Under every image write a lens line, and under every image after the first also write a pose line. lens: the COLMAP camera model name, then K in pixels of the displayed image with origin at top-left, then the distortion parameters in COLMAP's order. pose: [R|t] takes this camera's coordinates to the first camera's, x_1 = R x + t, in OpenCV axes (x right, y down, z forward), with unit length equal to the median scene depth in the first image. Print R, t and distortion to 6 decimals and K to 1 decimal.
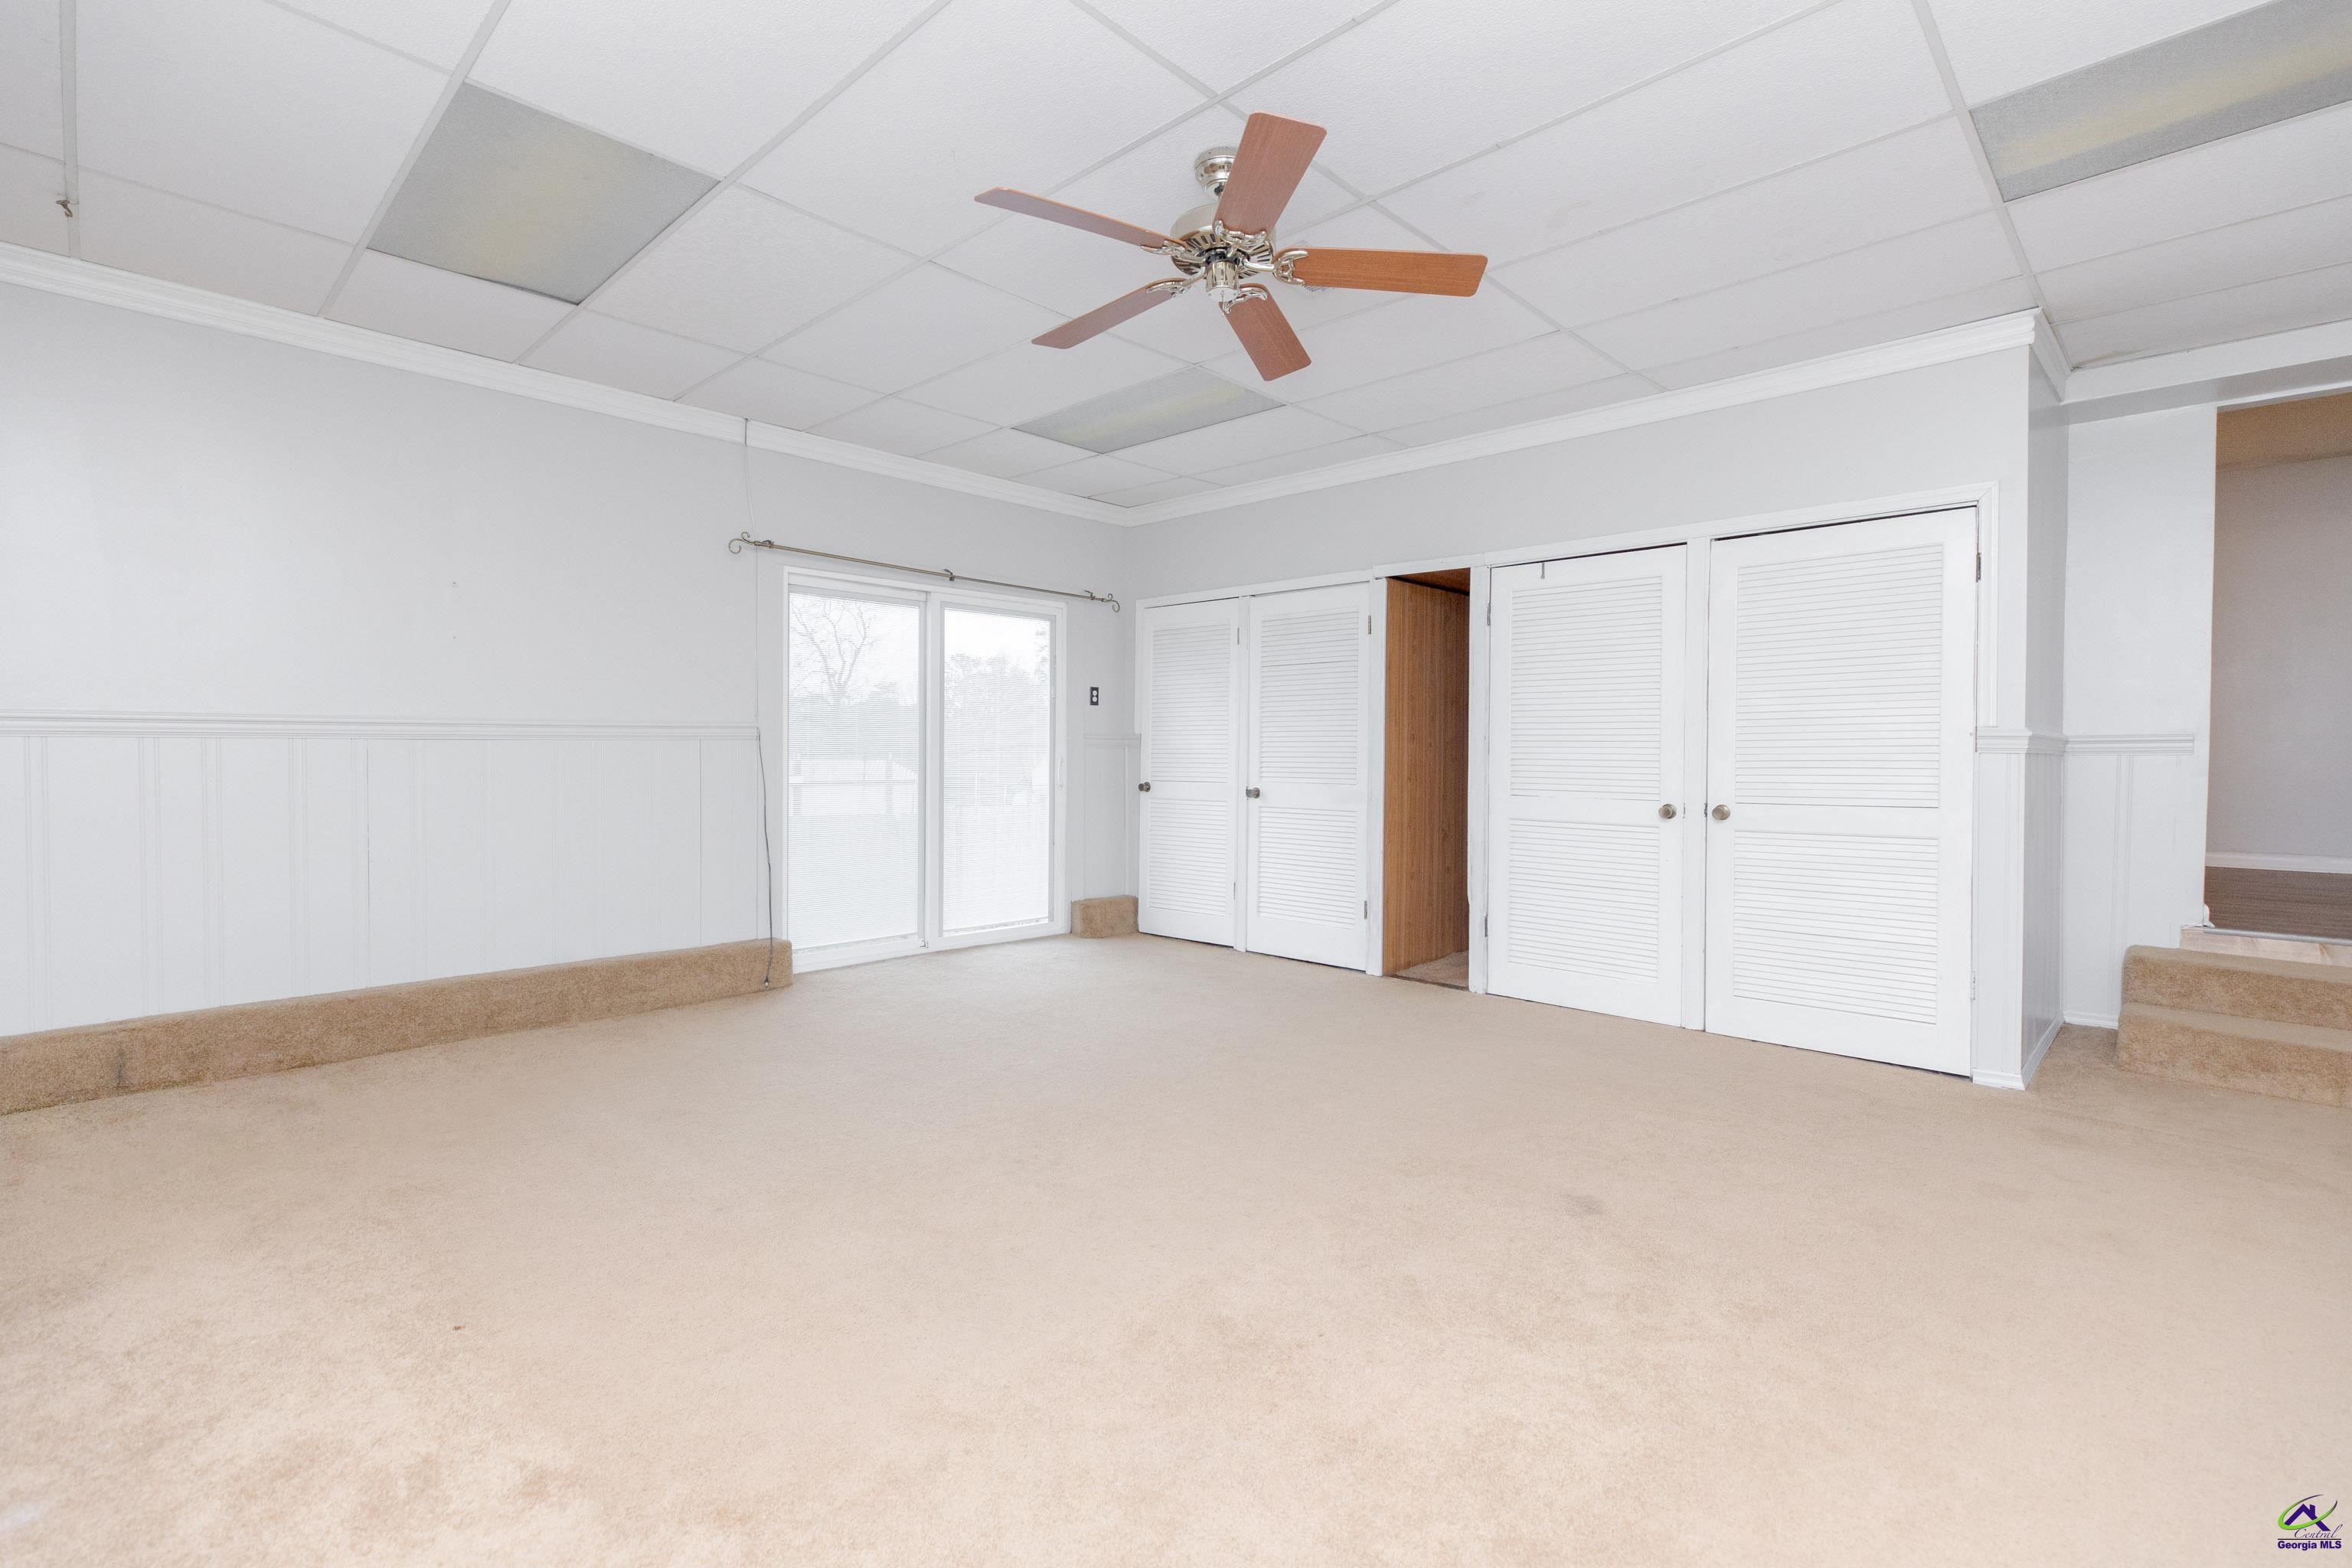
lens RADIAL K [[1045.8, 0, 1178.7], [0, 1045.8, 773.2], [0, 0, 1]] dist [0.001840, 0.000063]
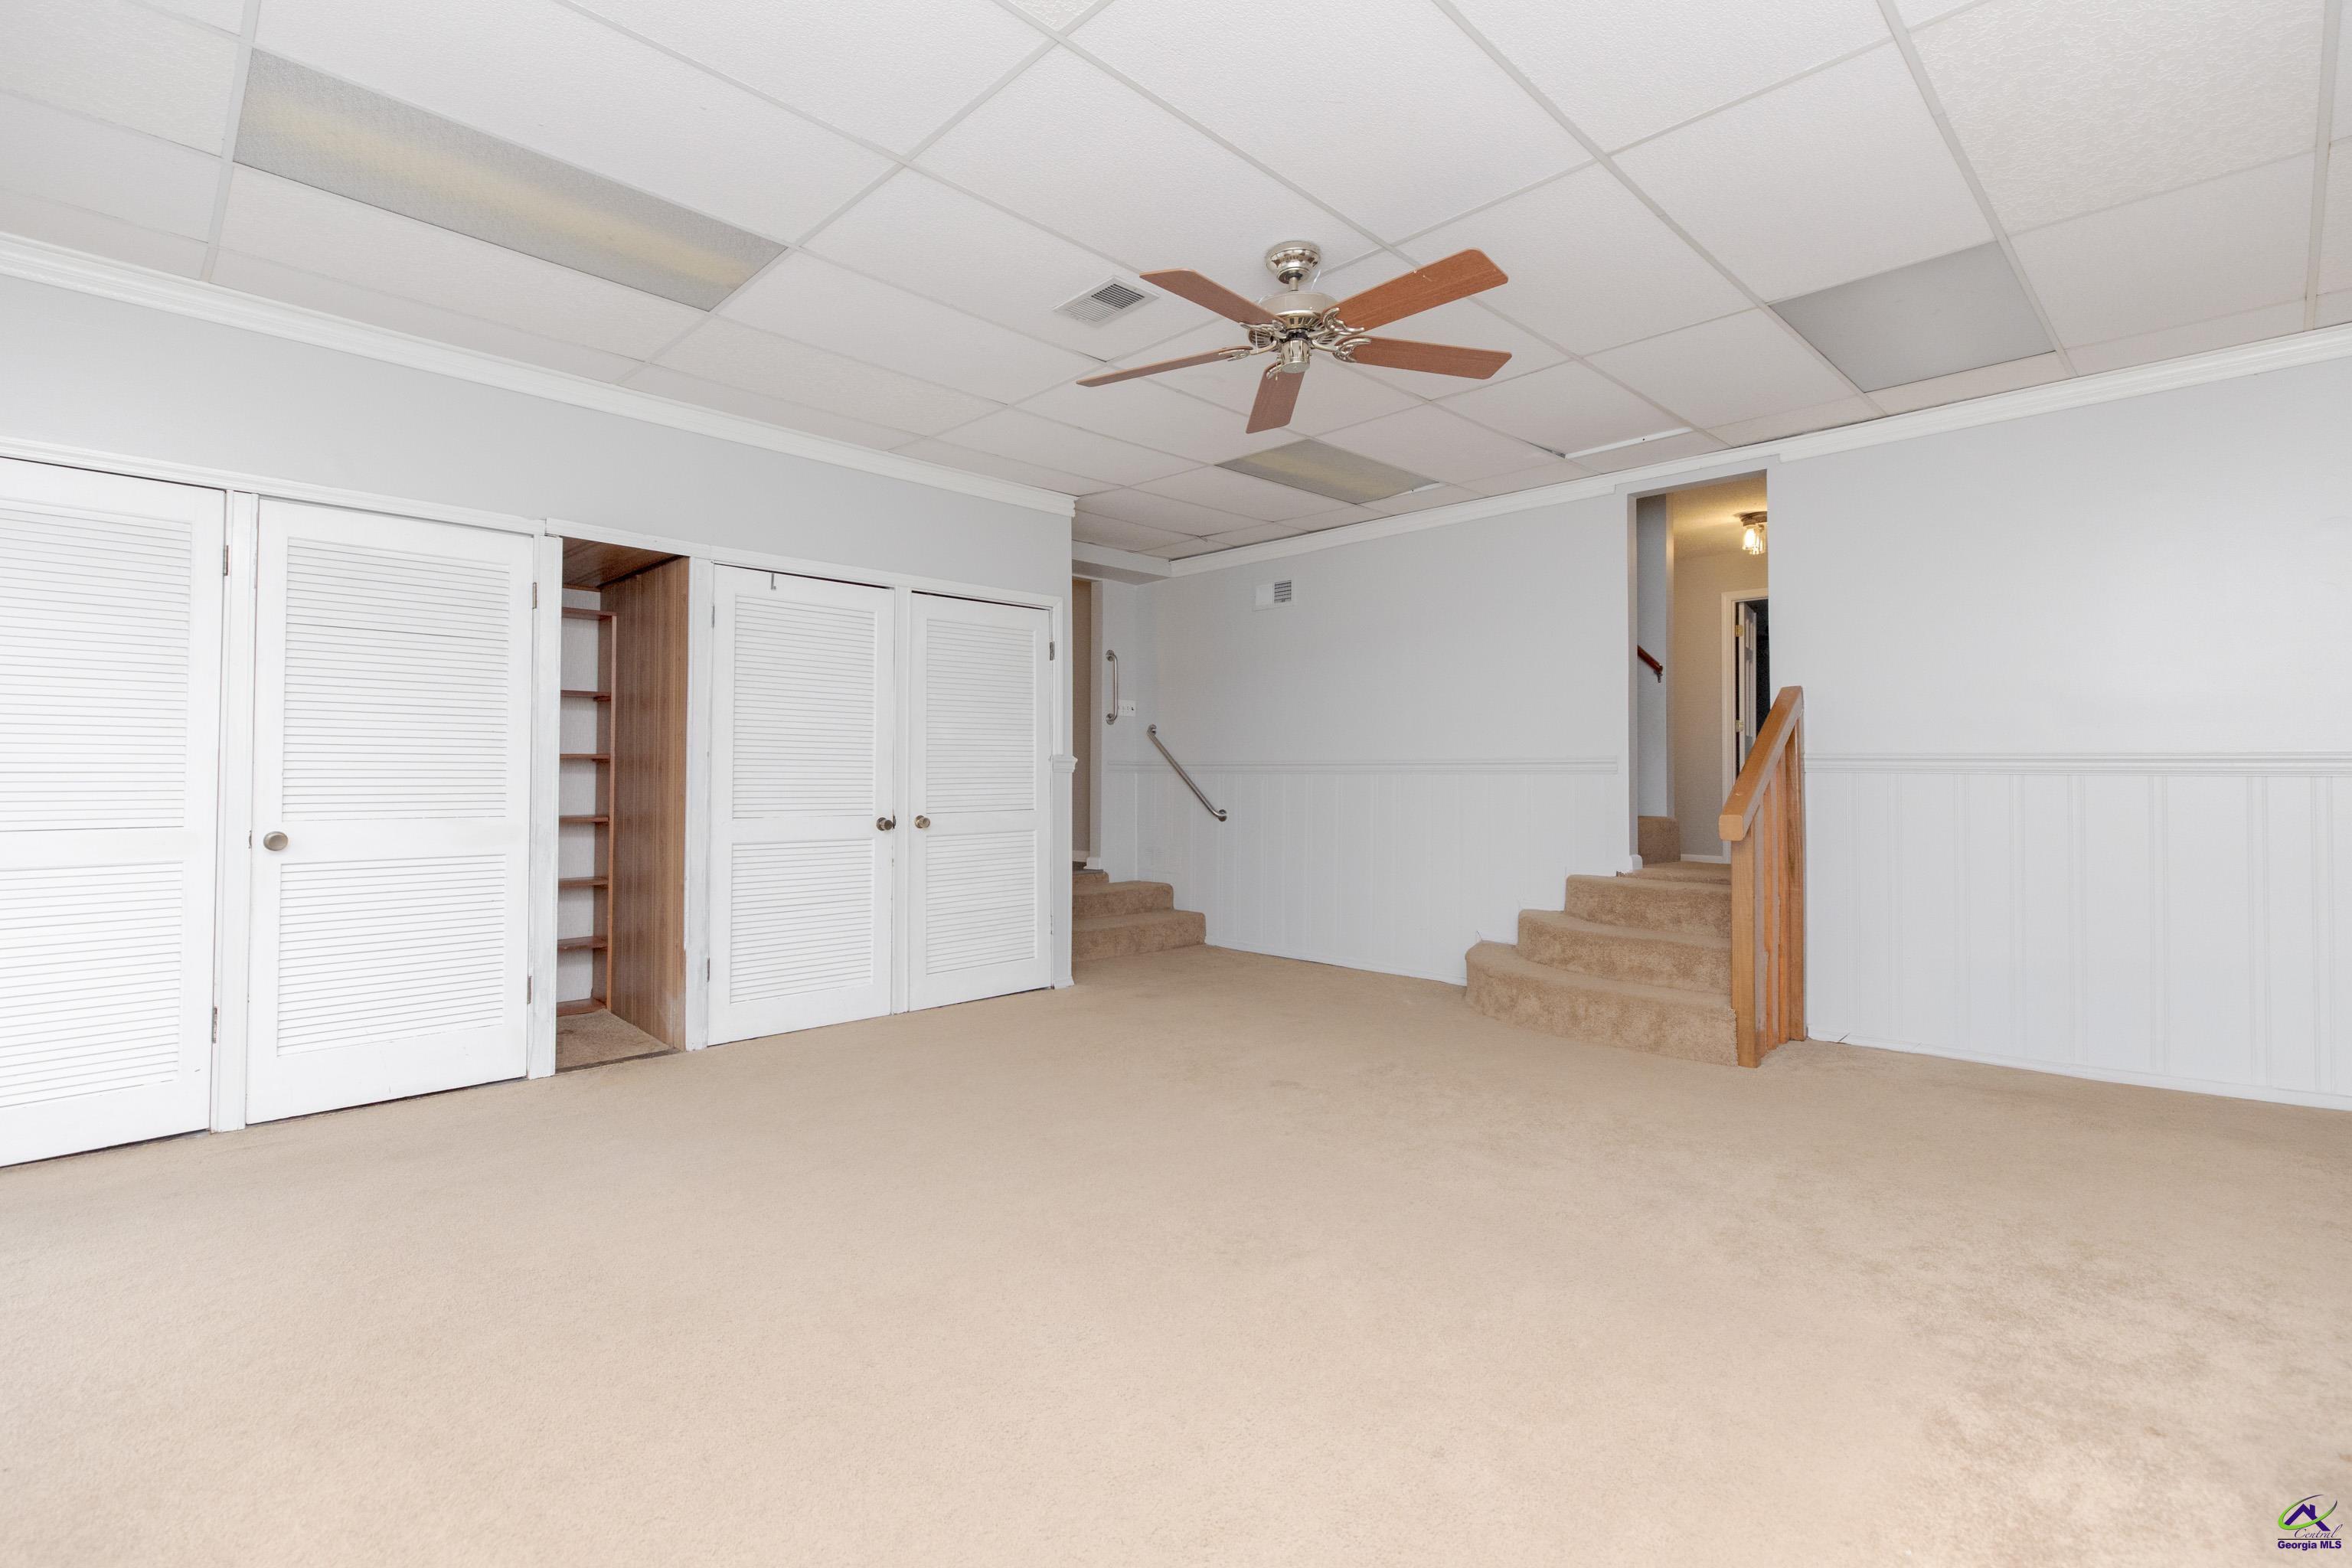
lens RADIAL K [[1084.8, 0, 1163.5], [0, 1084.8, 758.7], [0, 0, 1]] dist [0.004303, 0.000026]
pose [[0.030591, 0.007877, 0.999501, -0.588142], [0.014468, 0.999861, -0.008323, -0.016432], [-0.999427, 0.014715, 0.030472, 0.570010]]
